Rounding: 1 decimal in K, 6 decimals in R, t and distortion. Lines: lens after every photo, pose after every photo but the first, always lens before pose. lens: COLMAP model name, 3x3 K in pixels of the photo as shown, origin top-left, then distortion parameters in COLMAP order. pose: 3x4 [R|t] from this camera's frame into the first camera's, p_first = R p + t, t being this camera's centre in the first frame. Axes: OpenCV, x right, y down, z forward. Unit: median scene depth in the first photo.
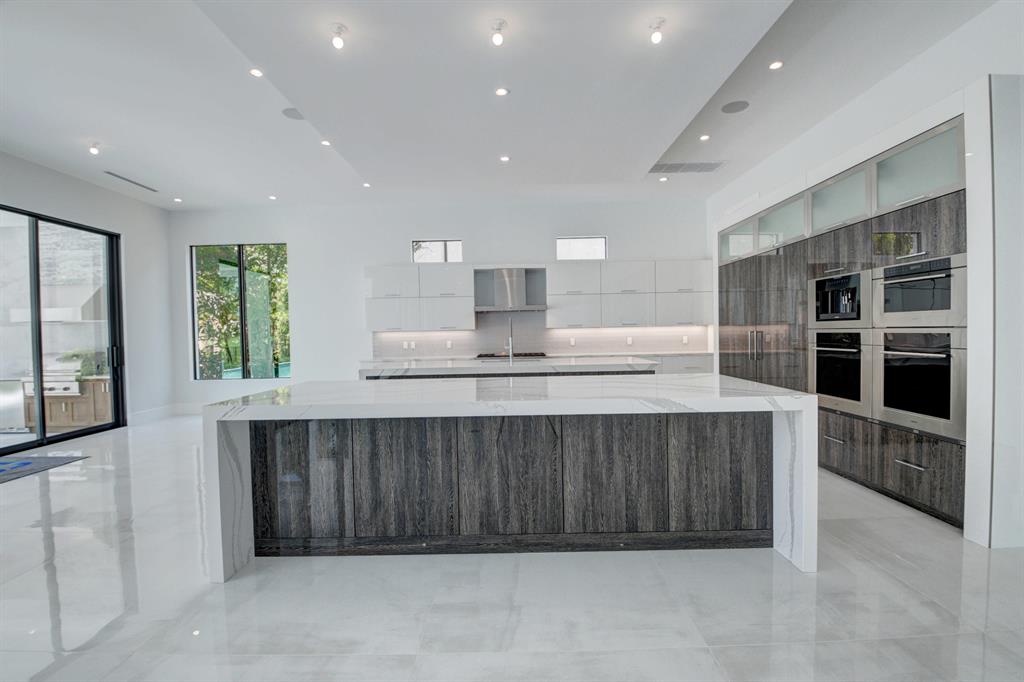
lens RADIAL K [[451.6, 0, 513.8], [0, 451.6, 342.6], [0, 0, 1]] dist [-0.001152, -0.014471]
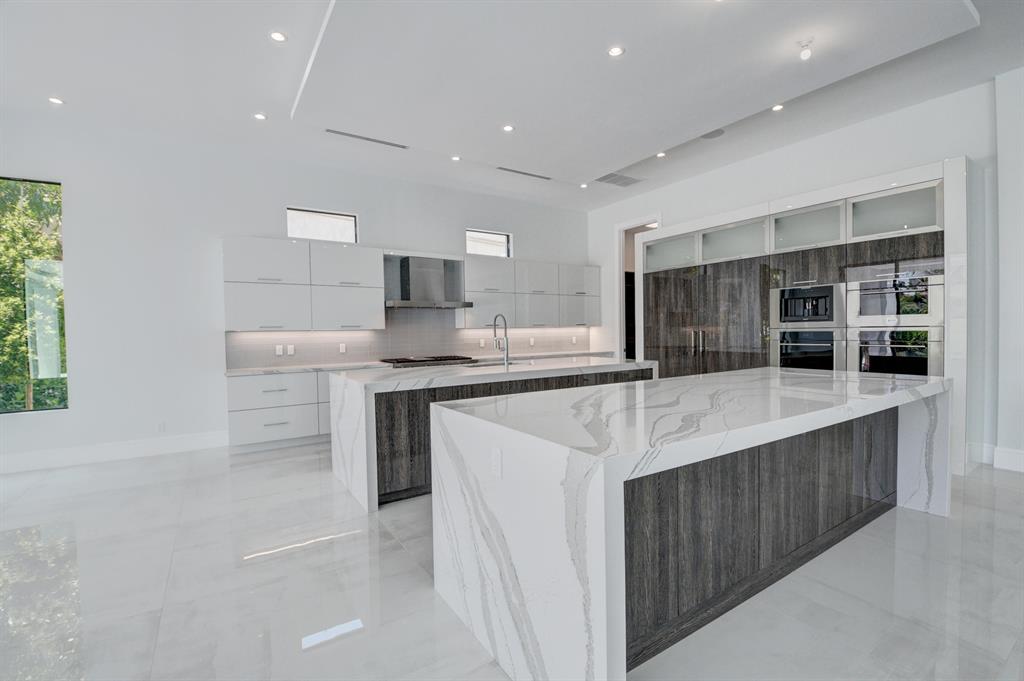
lens RADIAL K [[451.6, 0, 514.8], [0, 451.6, 343.4], [0, 0, 1]] dist [-0.001152, -0.014471]
pose [[0.835475, -0.008757, 0.549459, -0.655700], [0.012981, 0.999909, -0.003803, 0.005664], [-0.549375, 0.010310, 0.835512, 0.385059]]
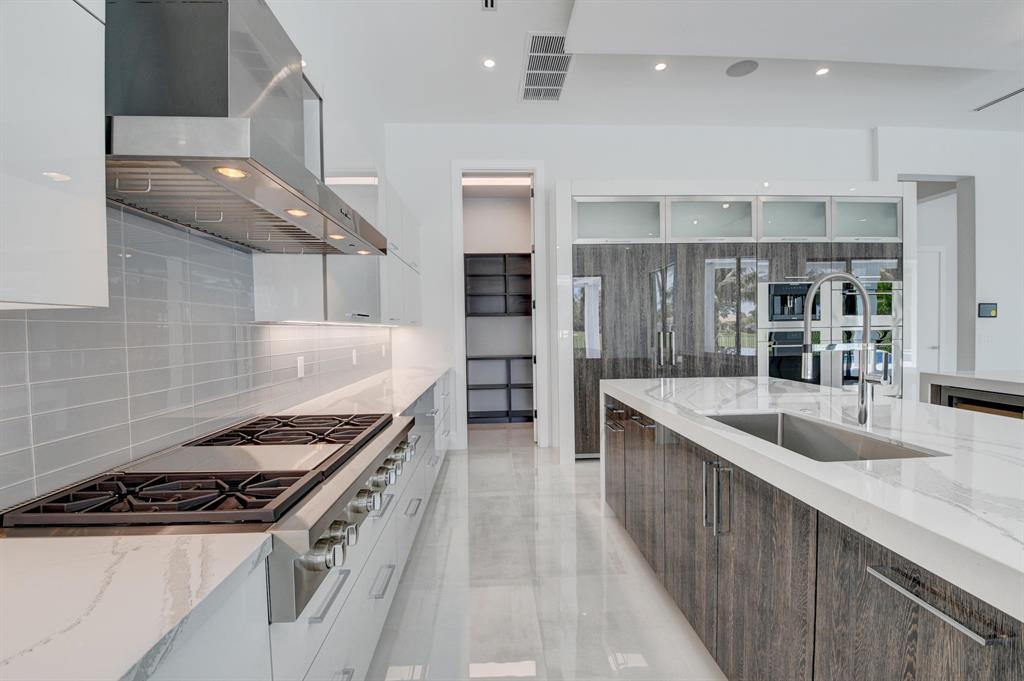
lens RADIAL K [[451.6, 0, 511.8], [0, 451.6, 339.7], [0, 0, 1]] dist [-0.001152, -0.014471]
pose [[-0.060481, 0.002268, 0.998167, -0.388975], [0.040265, 0.999189, 0.000169, -0.030202], [-0.997357, 0.040201, -0.060523, 1.773587]]
